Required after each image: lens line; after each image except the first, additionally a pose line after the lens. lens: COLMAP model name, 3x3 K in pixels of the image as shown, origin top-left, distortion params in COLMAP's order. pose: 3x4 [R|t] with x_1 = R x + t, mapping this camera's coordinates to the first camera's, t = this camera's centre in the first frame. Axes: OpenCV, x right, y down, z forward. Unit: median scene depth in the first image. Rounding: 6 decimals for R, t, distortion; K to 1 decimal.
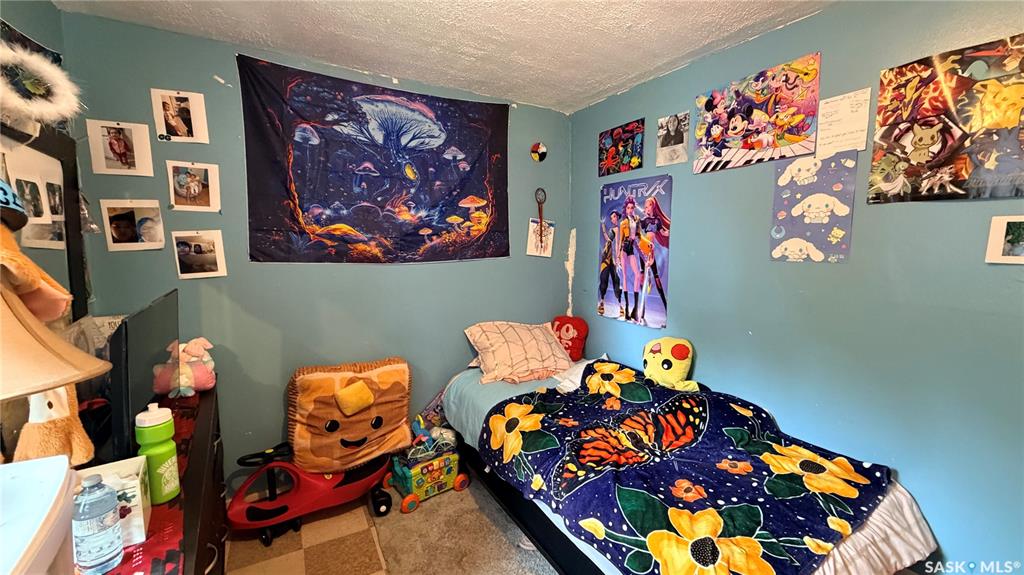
lens RADIAL K [[411.3, 0, 506.2], [0, 411.3, 288.2], [0, 0, 1]] dist [0.000331, 0.000045]
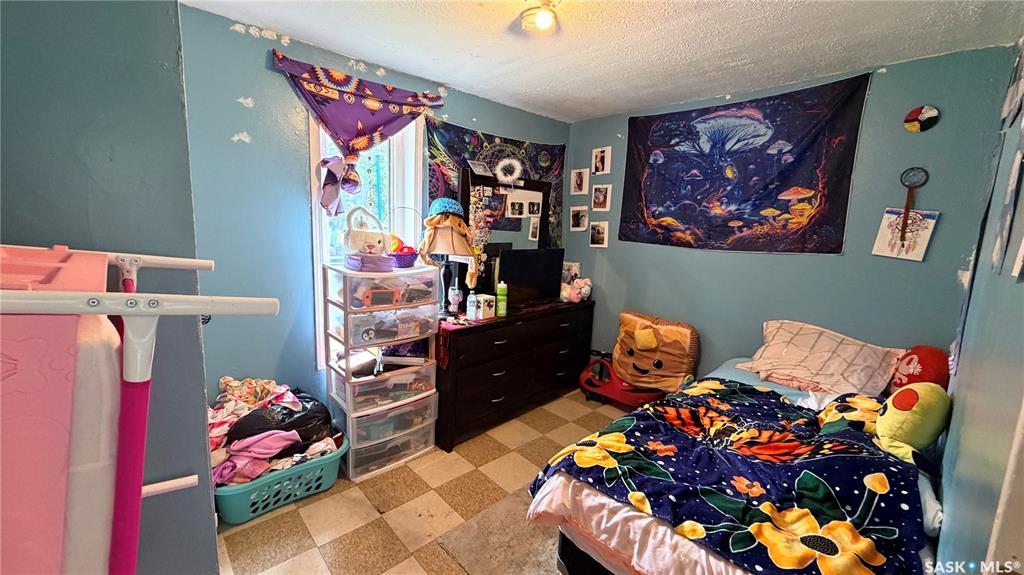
lens RADIAL K [[411.3, 0, 506.2], [0, 411.3, 288.2], [0, 0, 1]] dist [0.000331, 0.000045]
pose [[0.222324, 0.155059, -0.962564, 0.841143], [-0.150720, 0.980870, 0.123196, -0.009921], [0.963253, 0.117688, 0.241441, 0.161367]]
